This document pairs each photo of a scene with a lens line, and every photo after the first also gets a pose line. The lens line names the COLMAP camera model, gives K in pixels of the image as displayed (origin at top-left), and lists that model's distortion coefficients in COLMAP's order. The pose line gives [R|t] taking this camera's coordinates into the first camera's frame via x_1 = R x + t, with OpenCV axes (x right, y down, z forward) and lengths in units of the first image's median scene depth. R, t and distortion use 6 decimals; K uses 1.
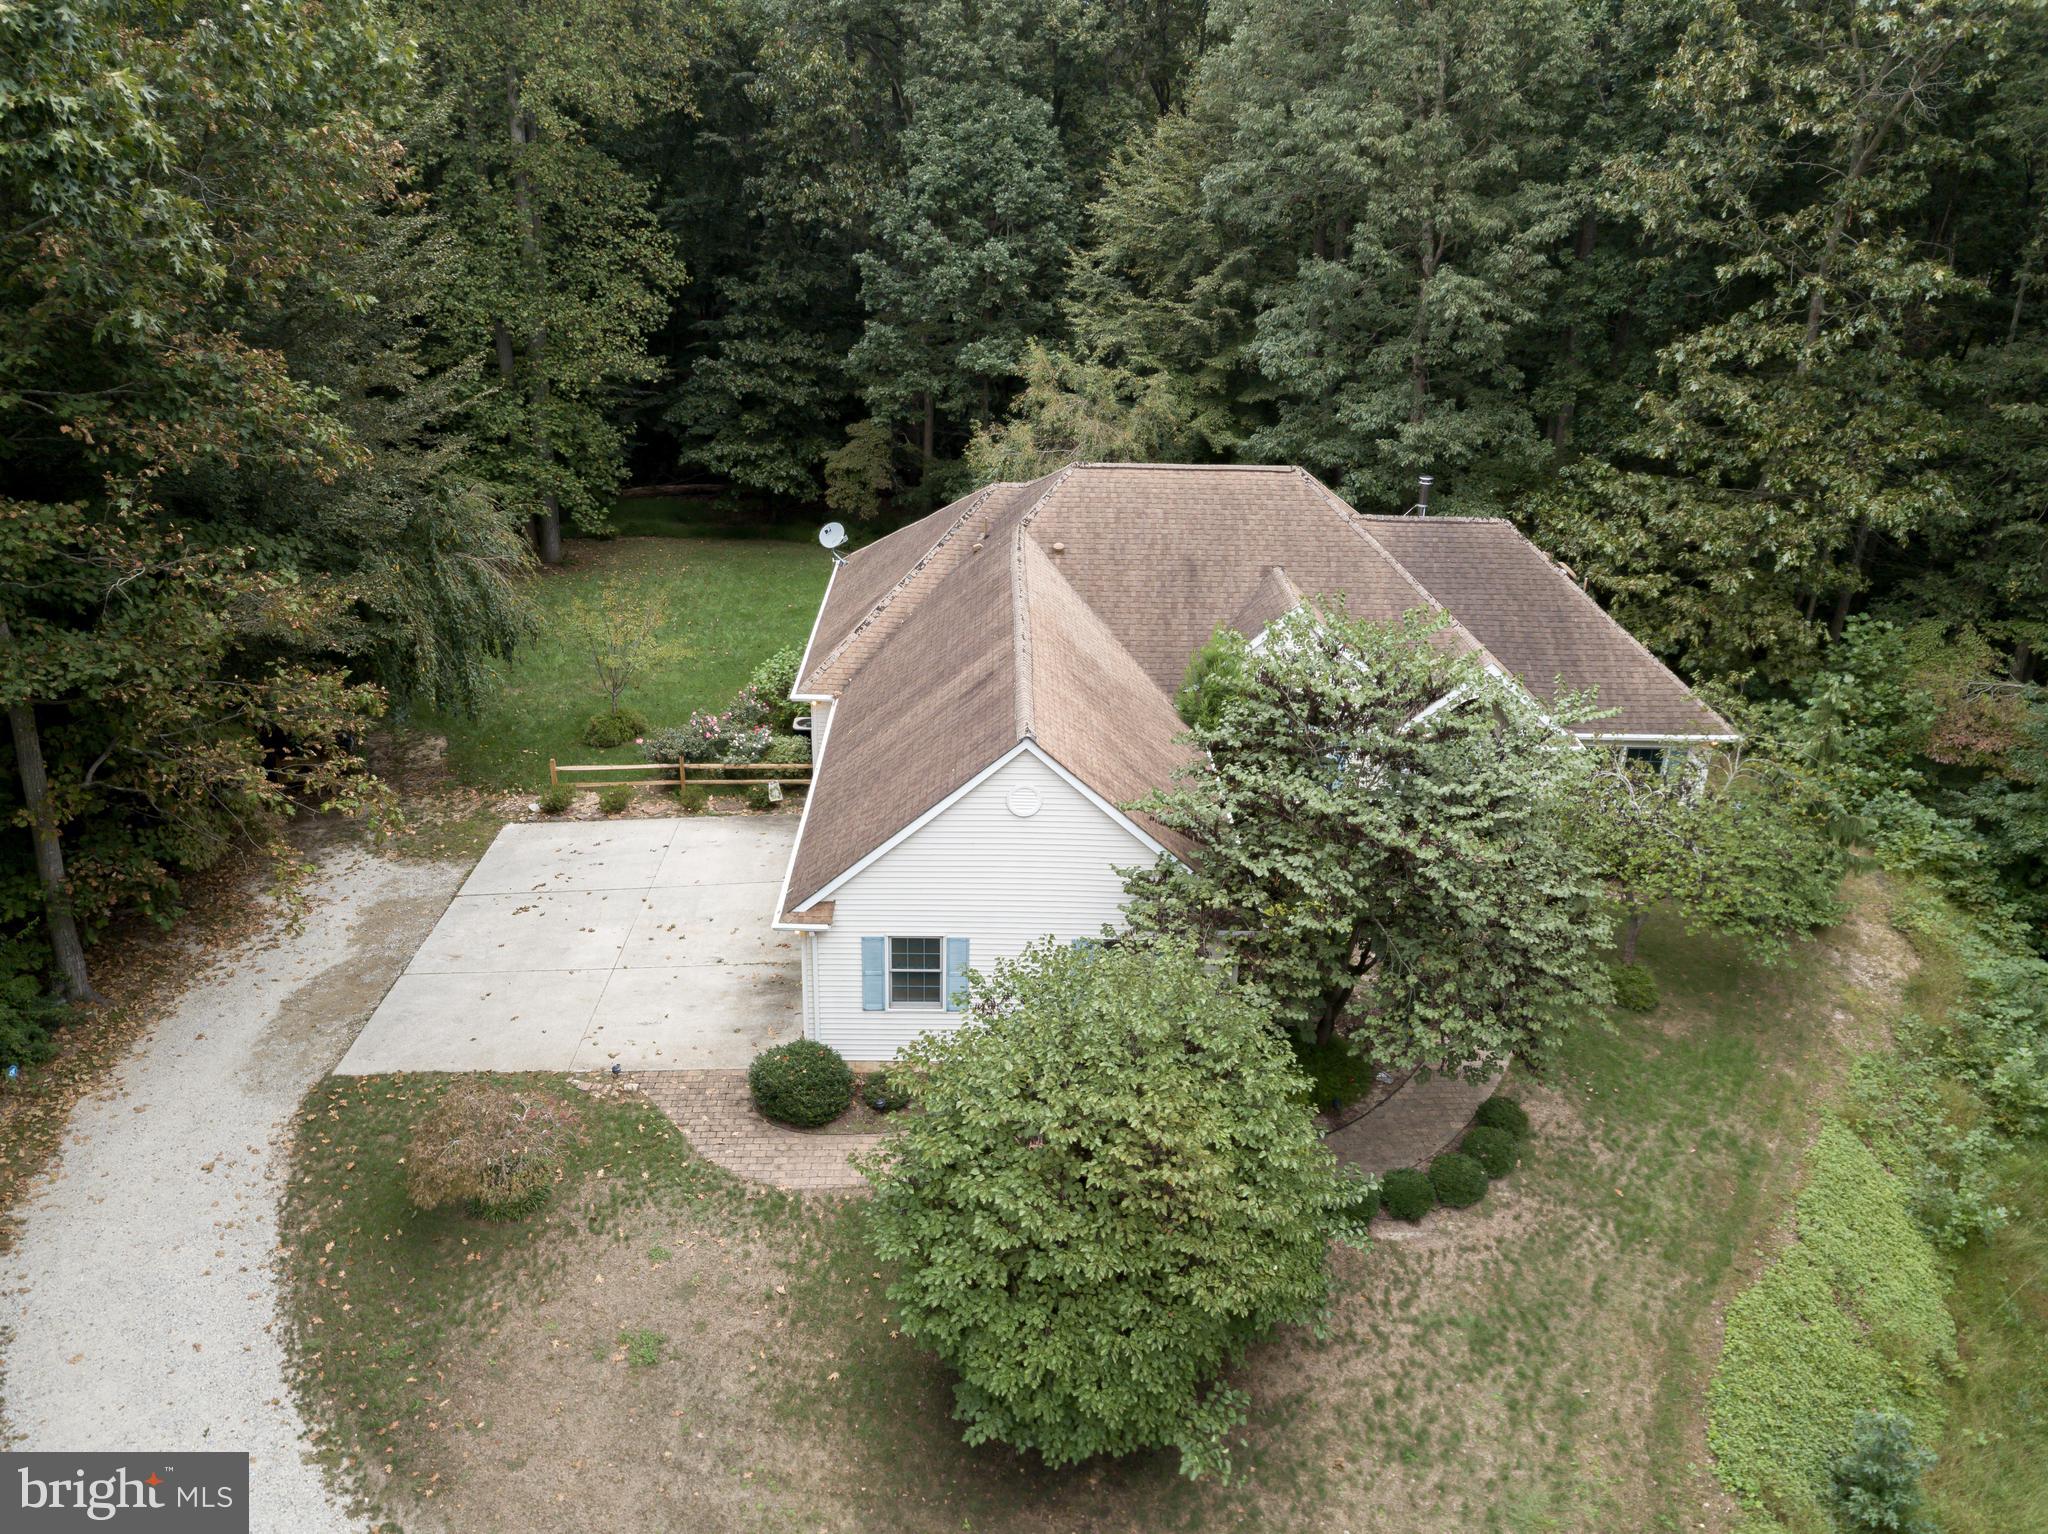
lens RADIAL K [[1572.4, 0, 1012.6], [0, 1572.4, 781.3], [0, 0, 1]] dist [0.004479, 0.002913]
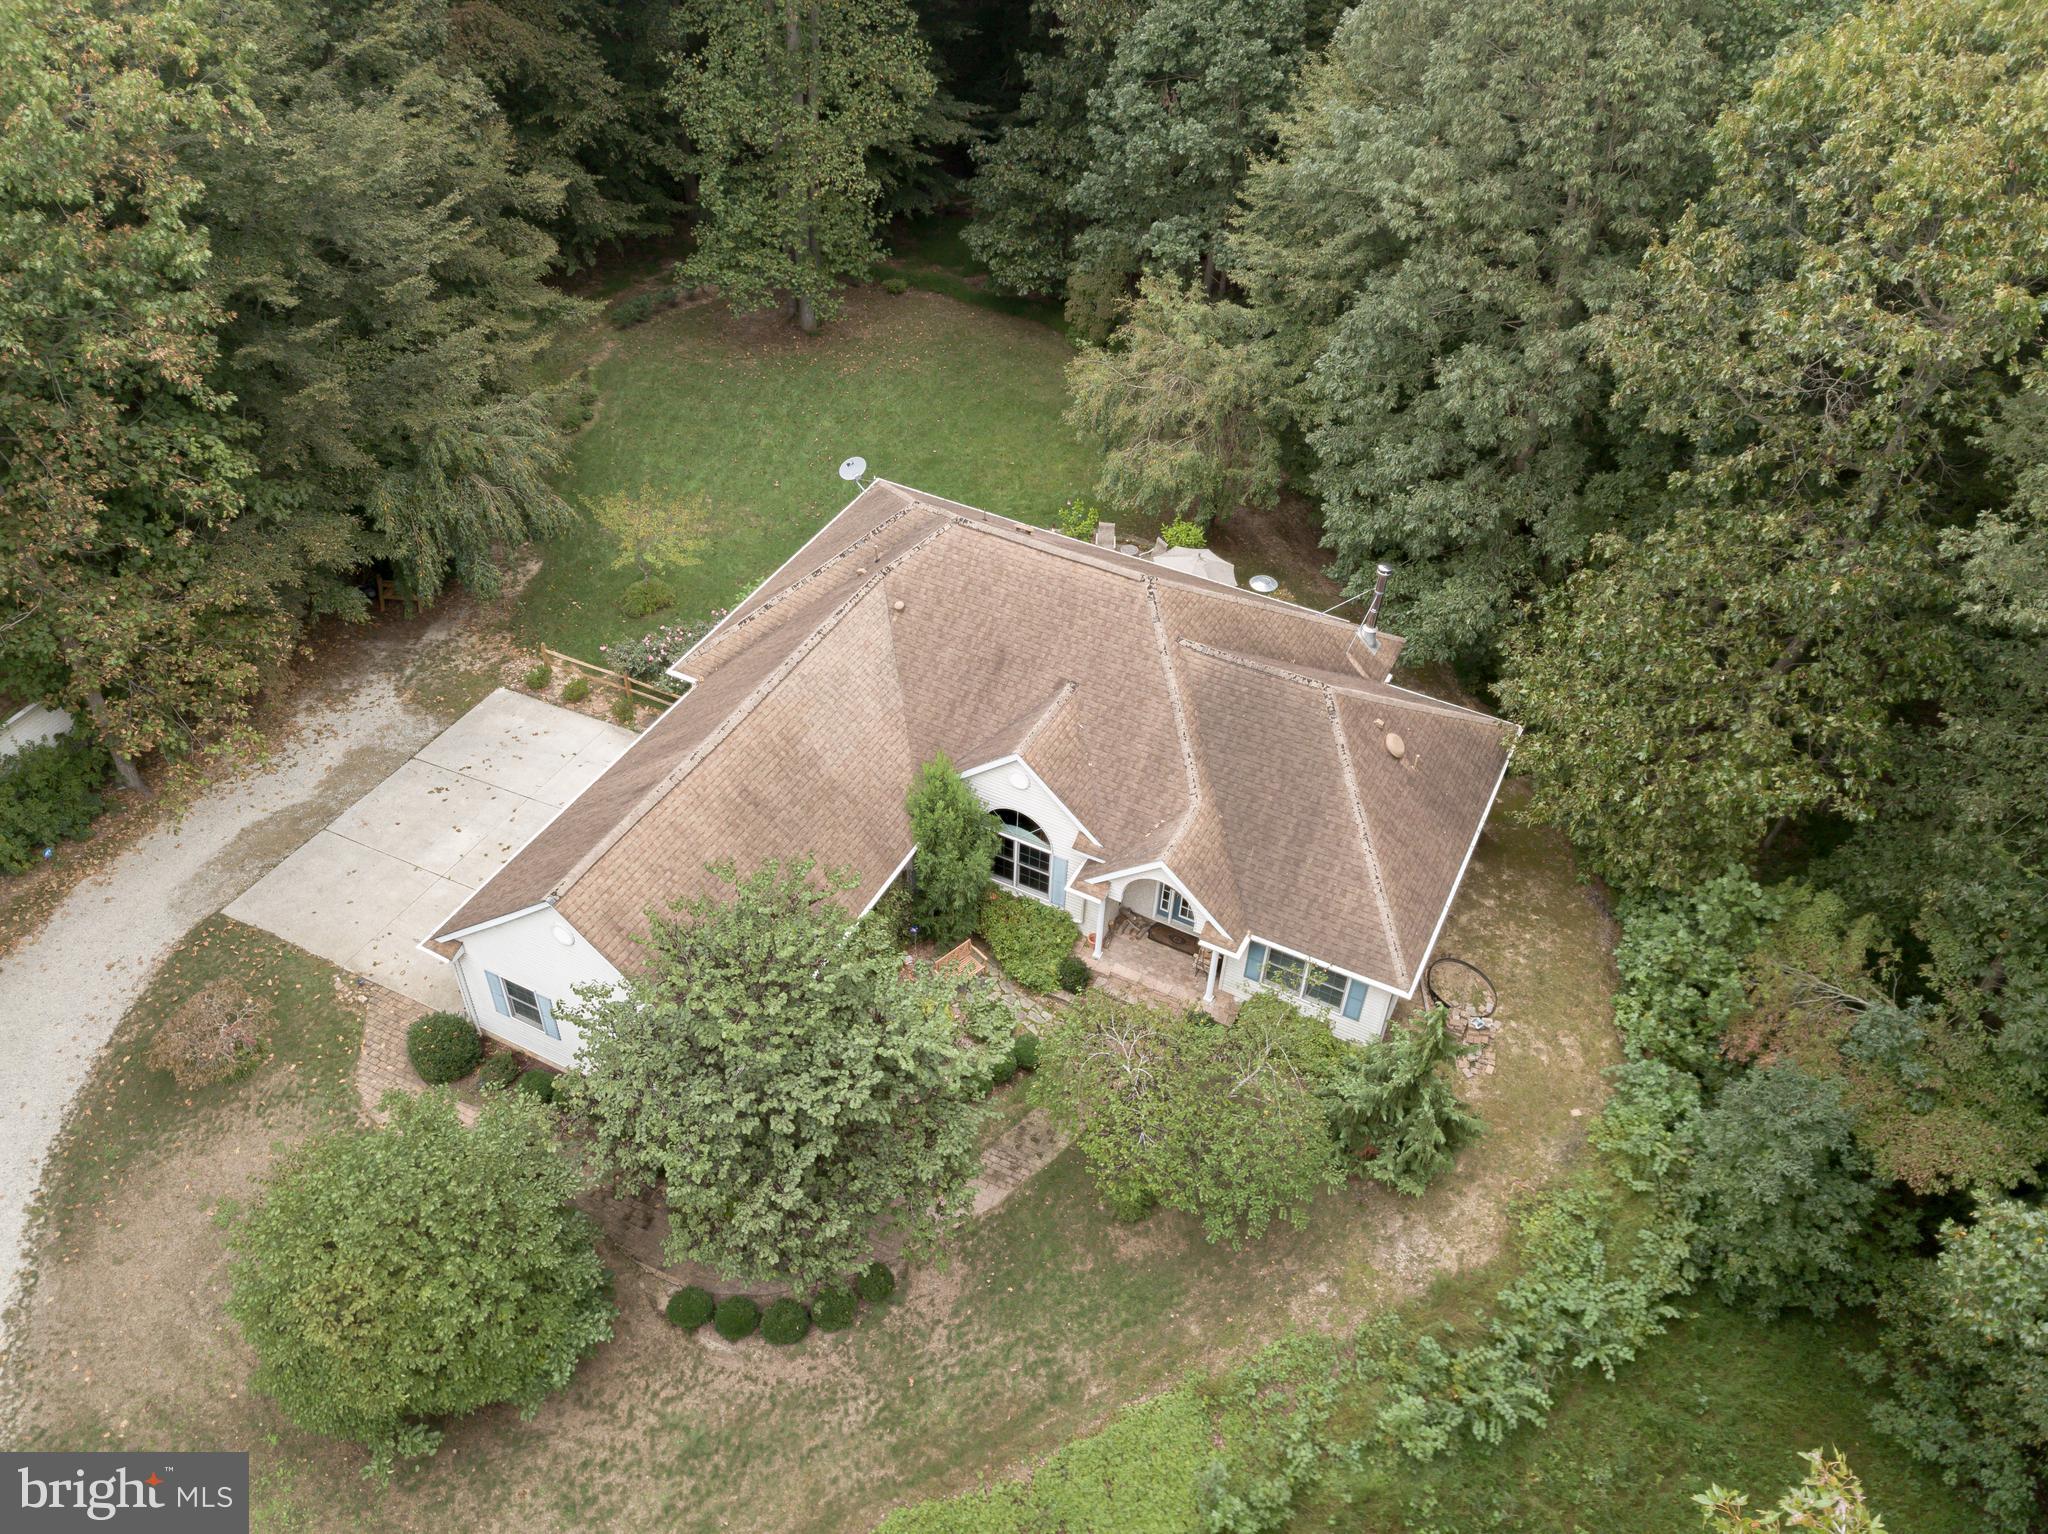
lens RADIAL K [[1575.3, 0, 1013.8], [0, 1575.3, 782.4], [0, 0, 1]] dist [0.006732, 0.001853]
pose [[0.889151, 0.311524, -0.335206, 0.489295], [-0.193103, 0.919519, 0.342340, -0.411961], [0.414876, -0.239662, 0.877747, 0.039778]]
